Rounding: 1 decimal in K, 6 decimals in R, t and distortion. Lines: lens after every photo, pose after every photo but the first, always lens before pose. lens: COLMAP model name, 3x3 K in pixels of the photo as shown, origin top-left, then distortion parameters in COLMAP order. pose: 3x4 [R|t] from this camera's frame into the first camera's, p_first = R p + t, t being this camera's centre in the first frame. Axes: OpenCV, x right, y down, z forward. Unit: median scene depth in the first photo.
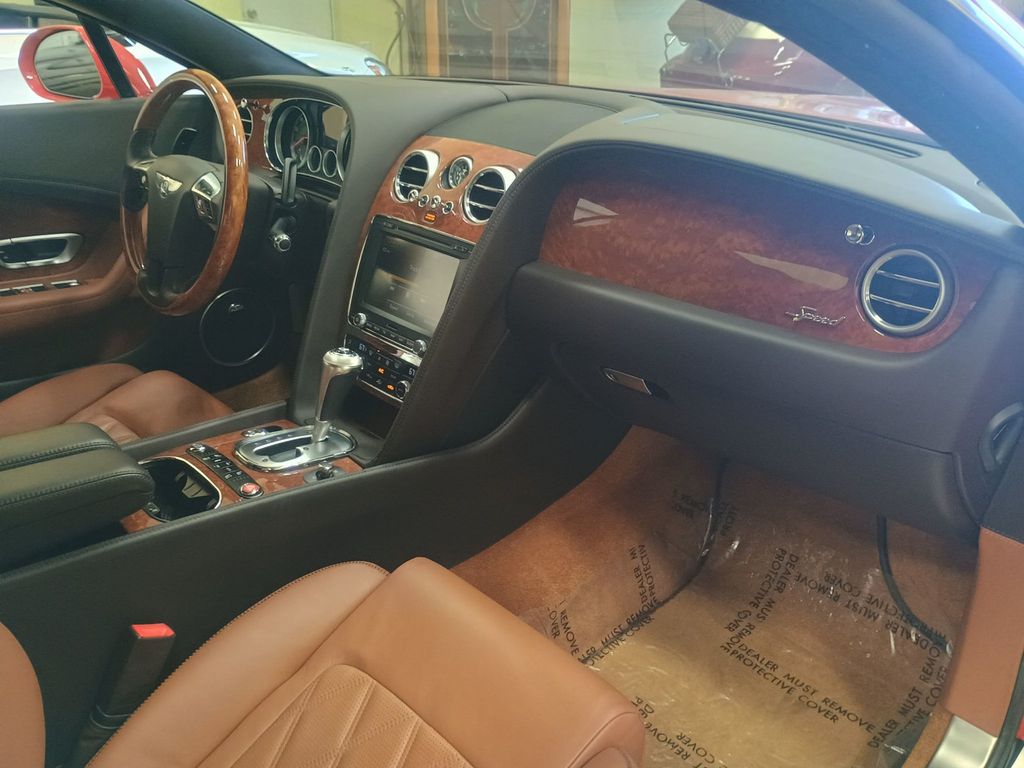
lens RADIAL K [[895.7, 0, 508.6], [0, 895.7, 380.1], [0, 0, 1]] dist [0.068993, -0.083020]
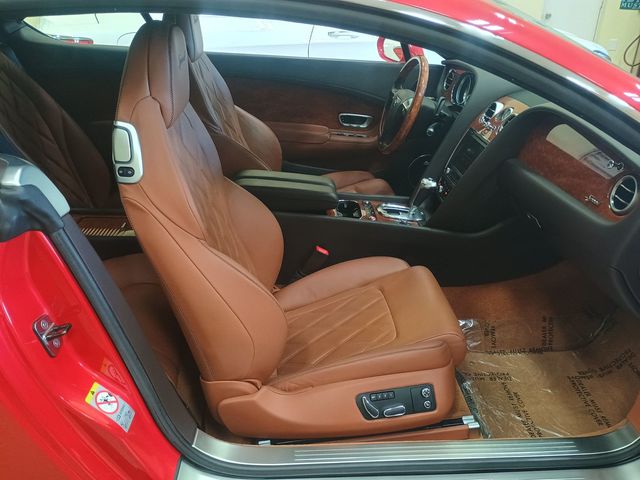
lens RADIAL K [[559.8, 0, 317.9], [0, 559.8, 237.6], [0, 0, 1]] dist [0.068993, -0.083020]
pose [[0.770158, 0.295640, -0.565203, 0.441166], [-0.297819, 0.950253, 0.091233, 0.063144], [0.564058, 0.098064, 0.819892, -0.344479]]
